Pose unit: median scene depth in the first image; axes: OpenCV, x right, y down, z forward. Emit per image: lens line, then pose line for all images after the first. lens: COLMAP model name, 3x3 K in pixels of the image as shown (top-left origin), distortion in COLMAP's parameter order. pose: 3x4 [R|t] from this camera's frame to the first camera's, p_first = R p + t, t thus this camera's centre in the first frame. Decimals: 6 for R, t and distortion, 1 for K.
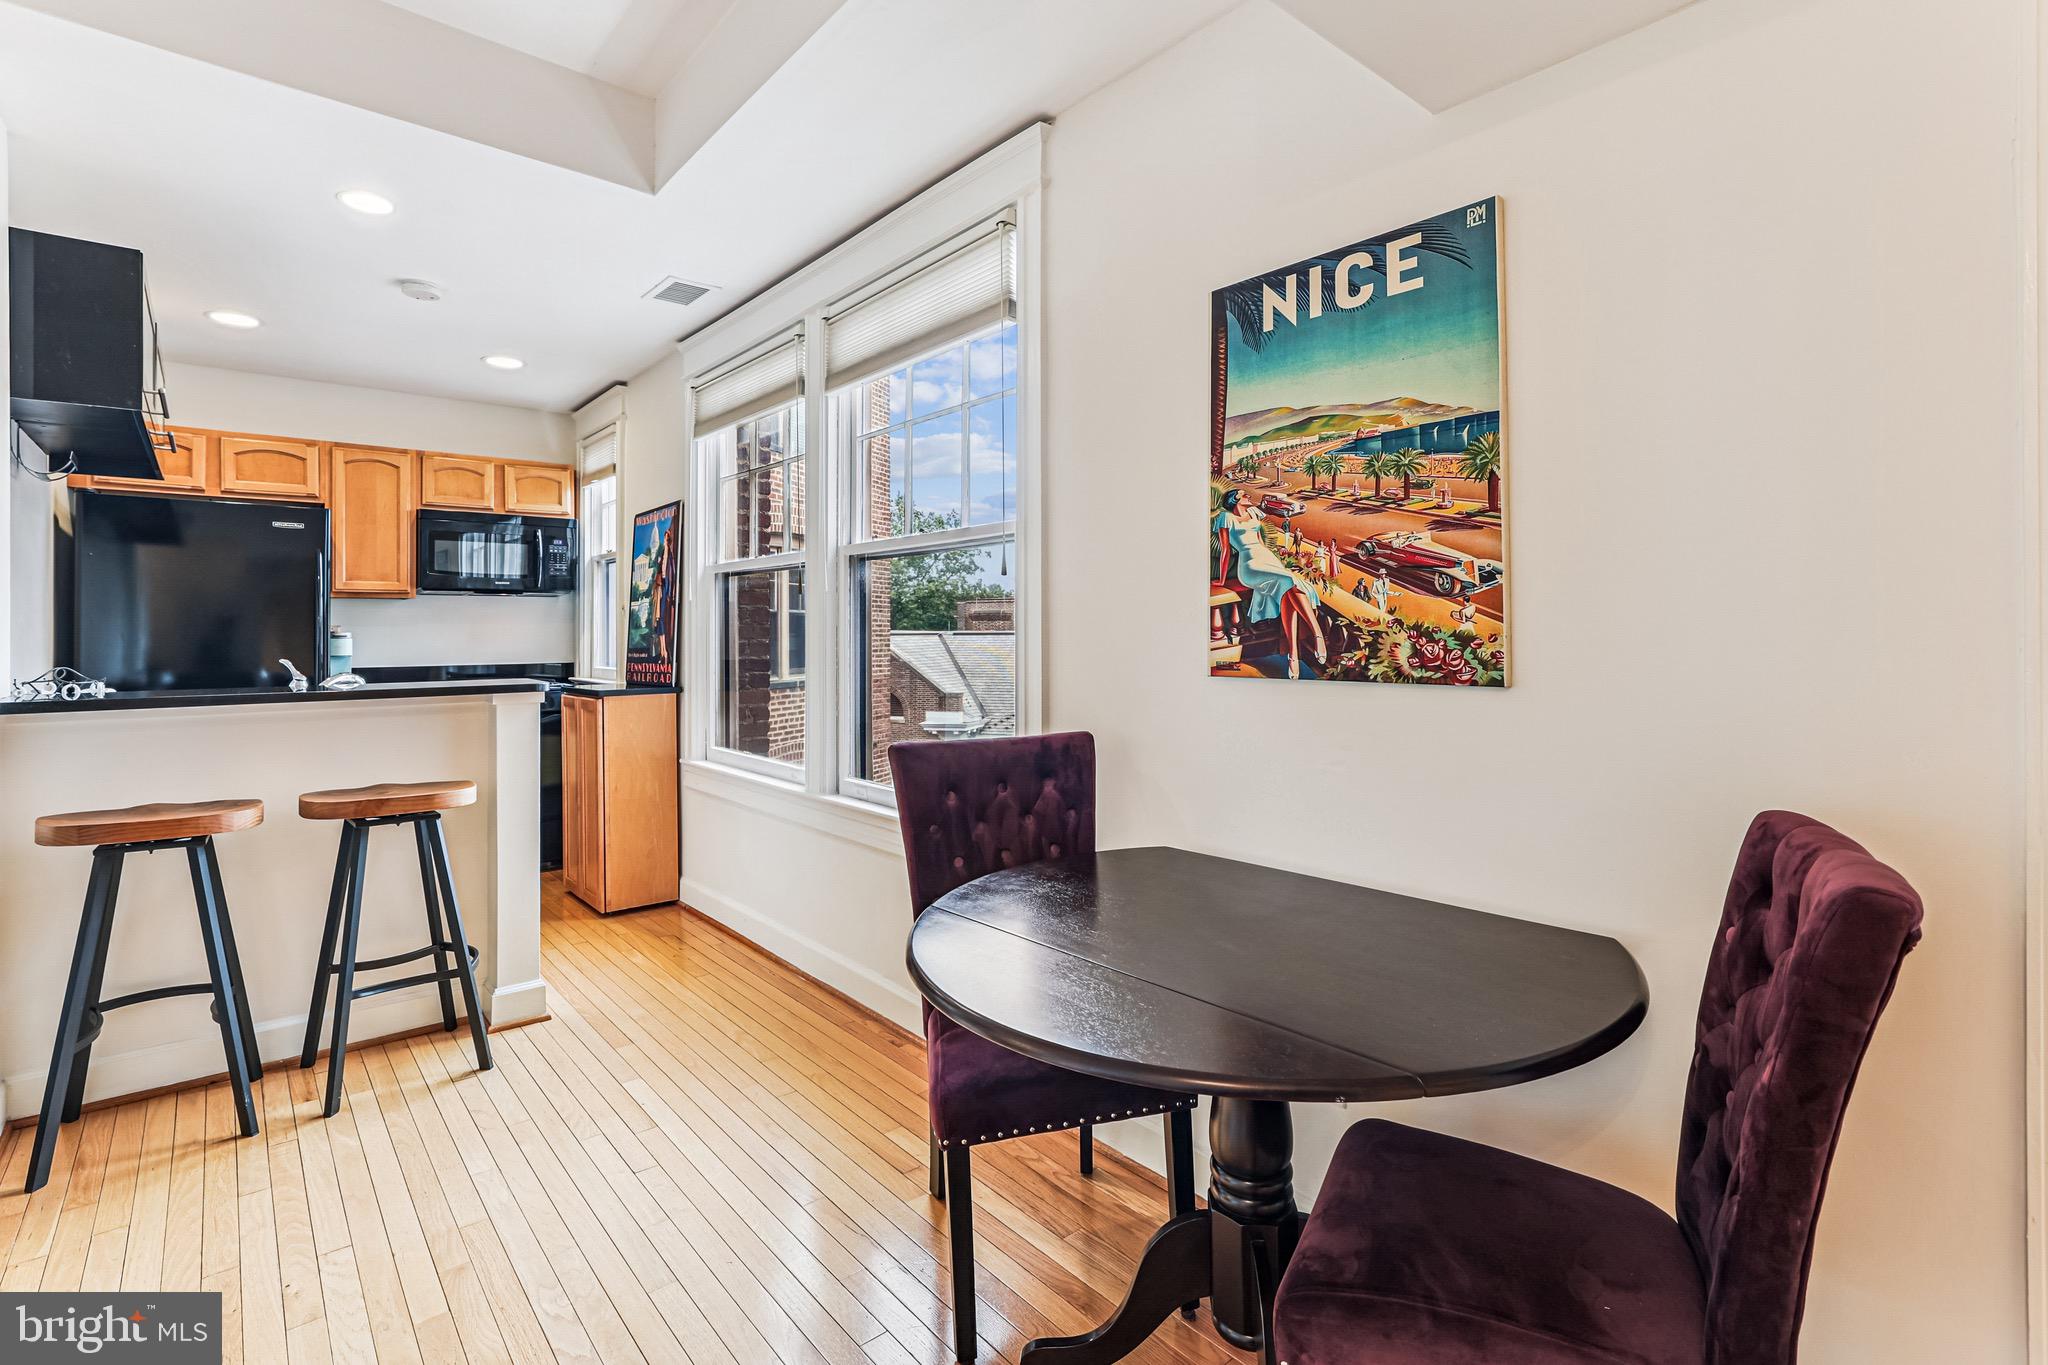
lens RADIAL K [[976.9, 0, 1067.0], [0, 976.9, 622.4], [0, 0, 1]] dist [-0.011319, 0.002582]
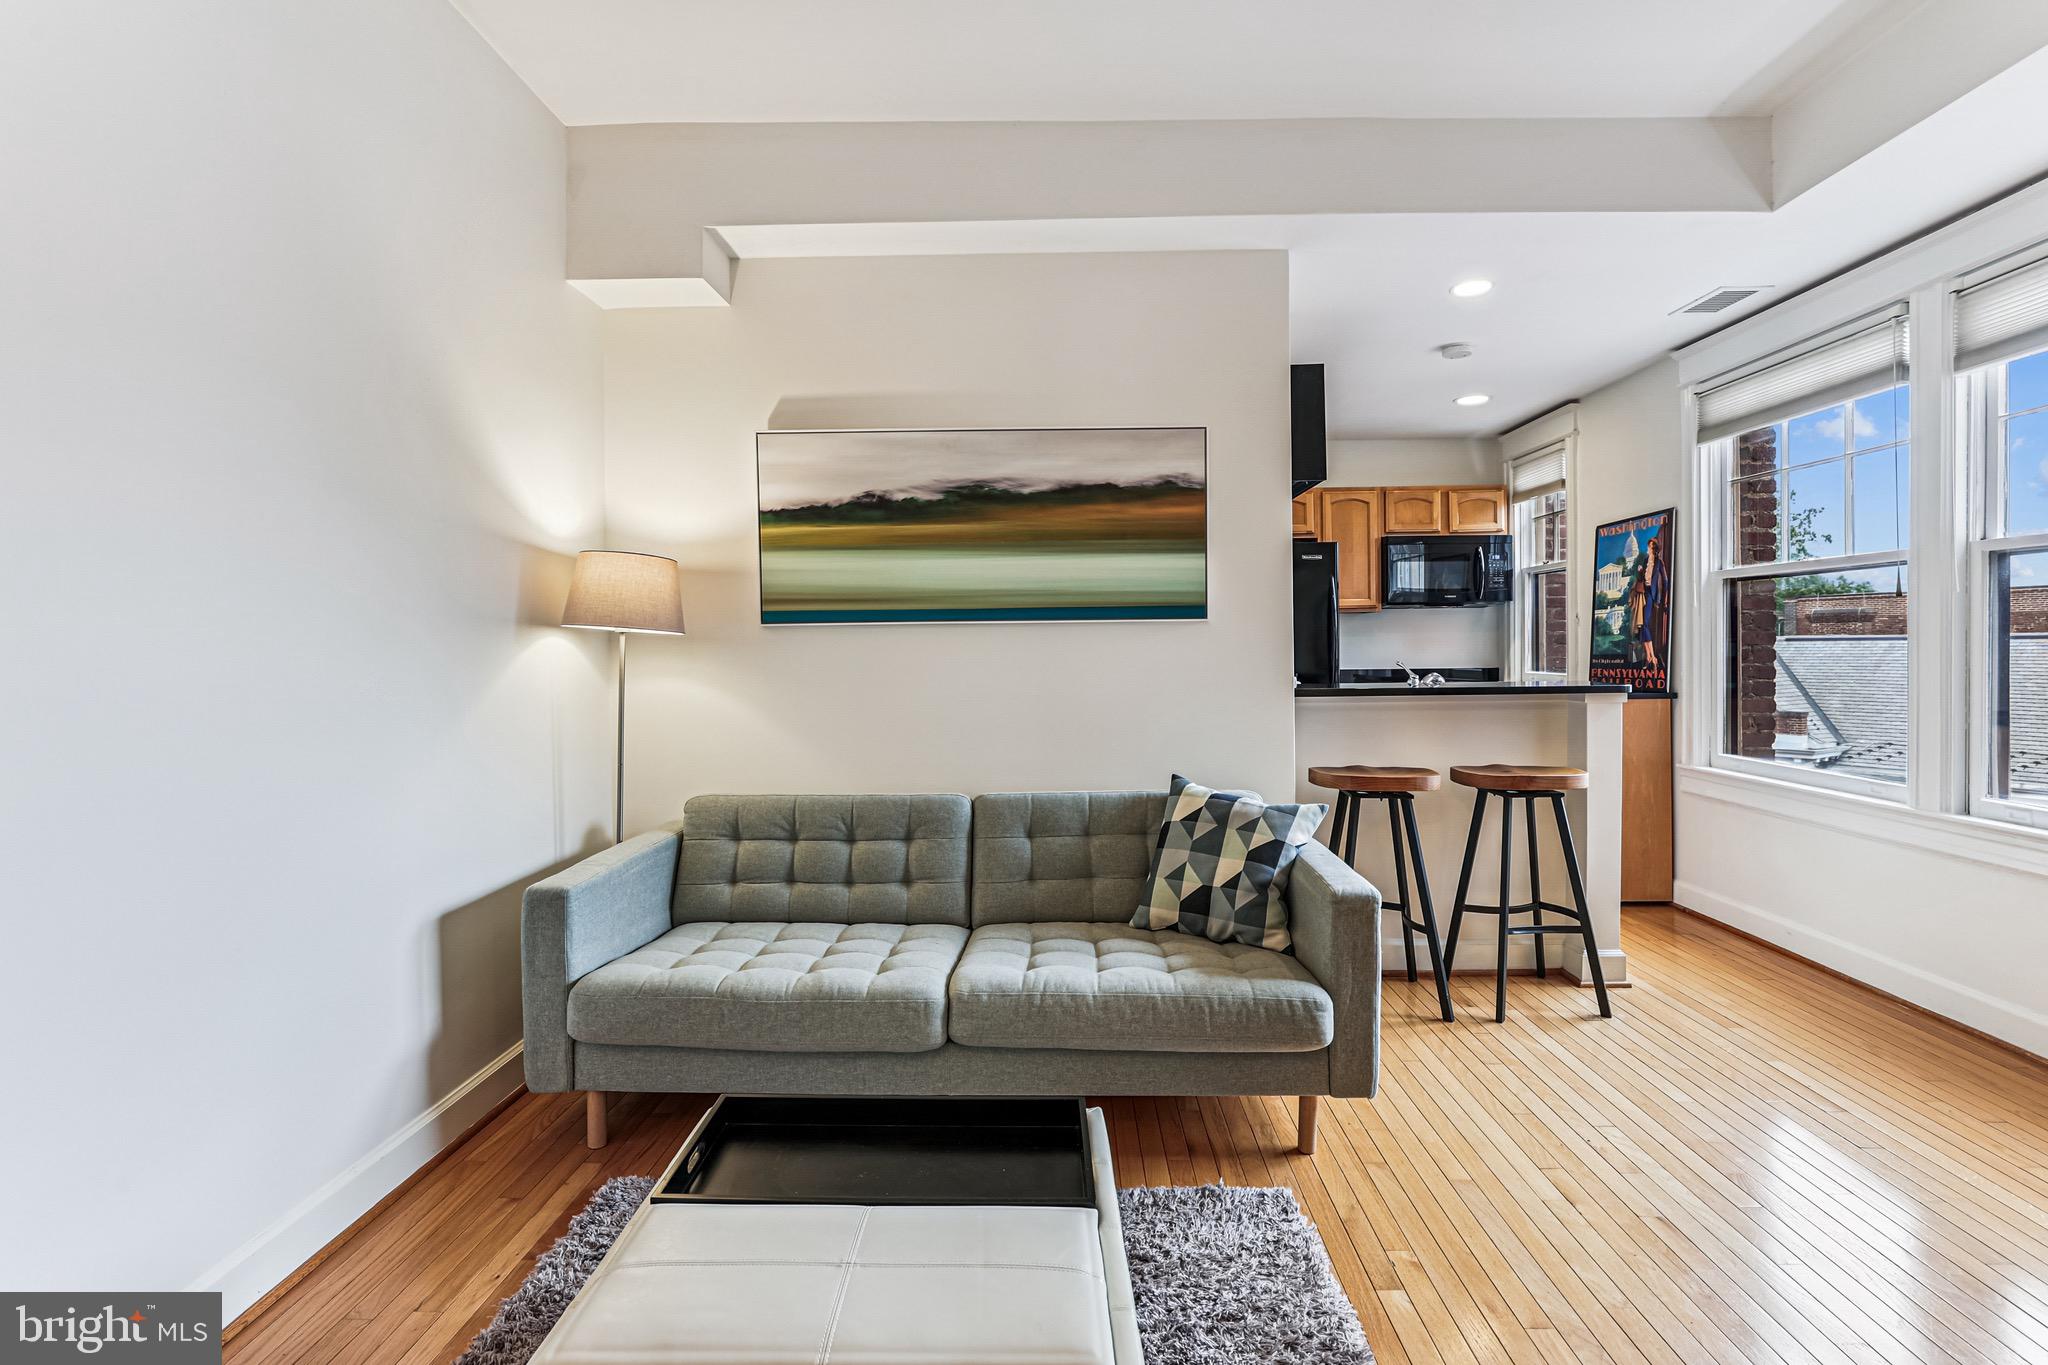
lens RADIAL K [[976.9, 0, 1033.7], [0, 976.9, 654.3], [0, 0, 1]] dist [-0.011319, 0.002582]
pose [[0.730297, 0.003038, -0.683123, -0.183843], [0.013996, 0.999714, 0.019409, -0.002396], [0.682986, -0.023735, 0.730045, -0.181201]]
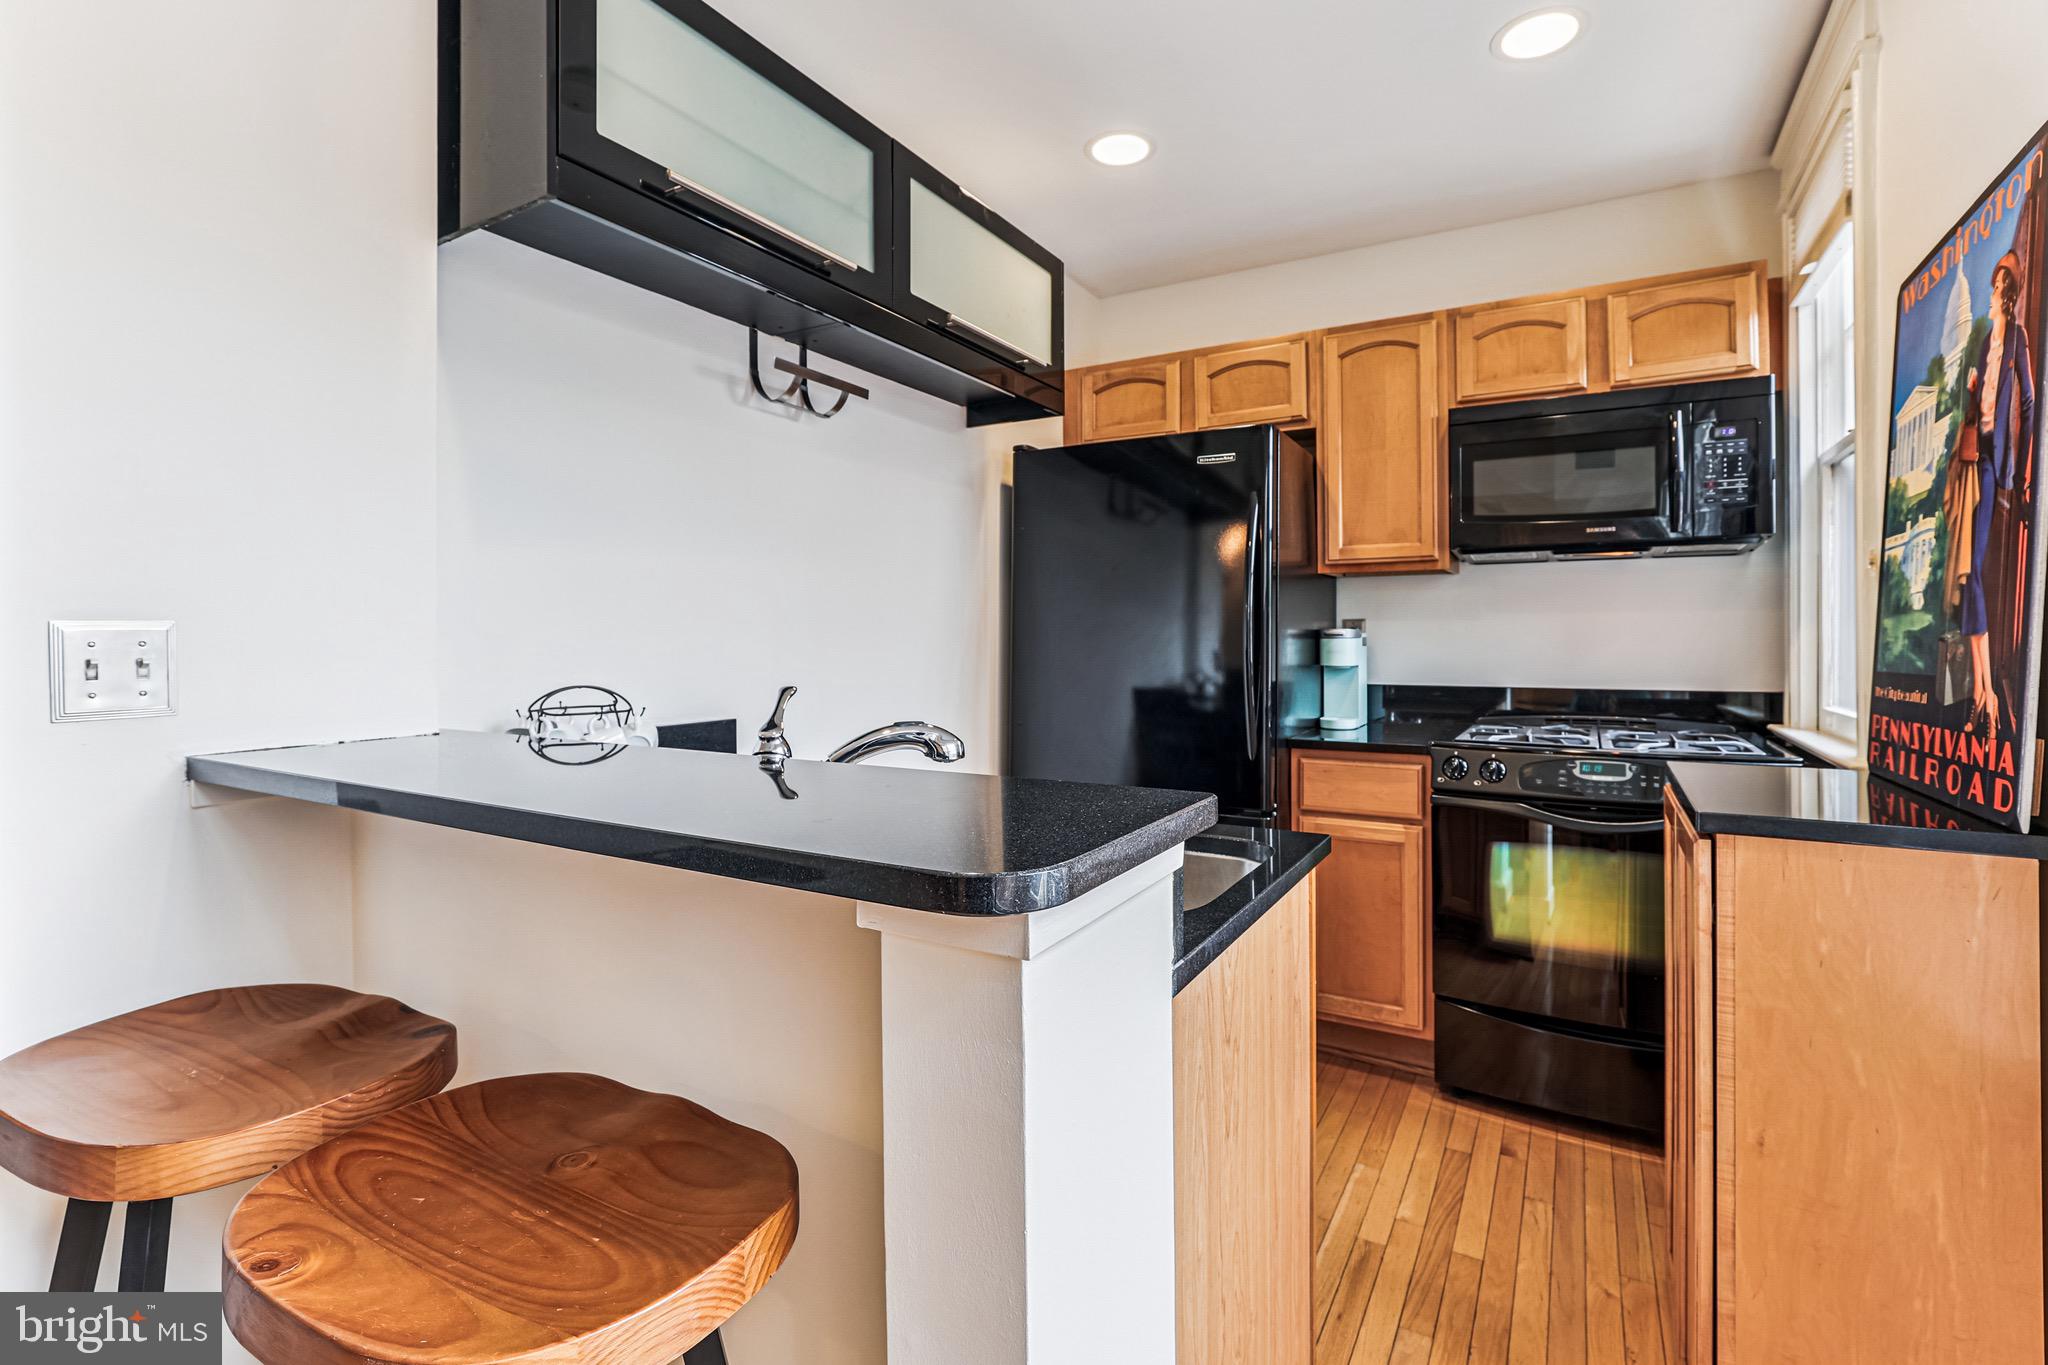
lens RADIAL K [[976.9, 0, 982.6], [0, 976.9, 634.9], [0, 0, 1]] dist [-0.011319, 0.002582]
pose [[0.311445, 0.003127, -0.950259, -0.232375], [0.009755, 0.999931, 0.006488, 0.008425], [0.950214, -0.011291, 0.311393, 0.621538]]
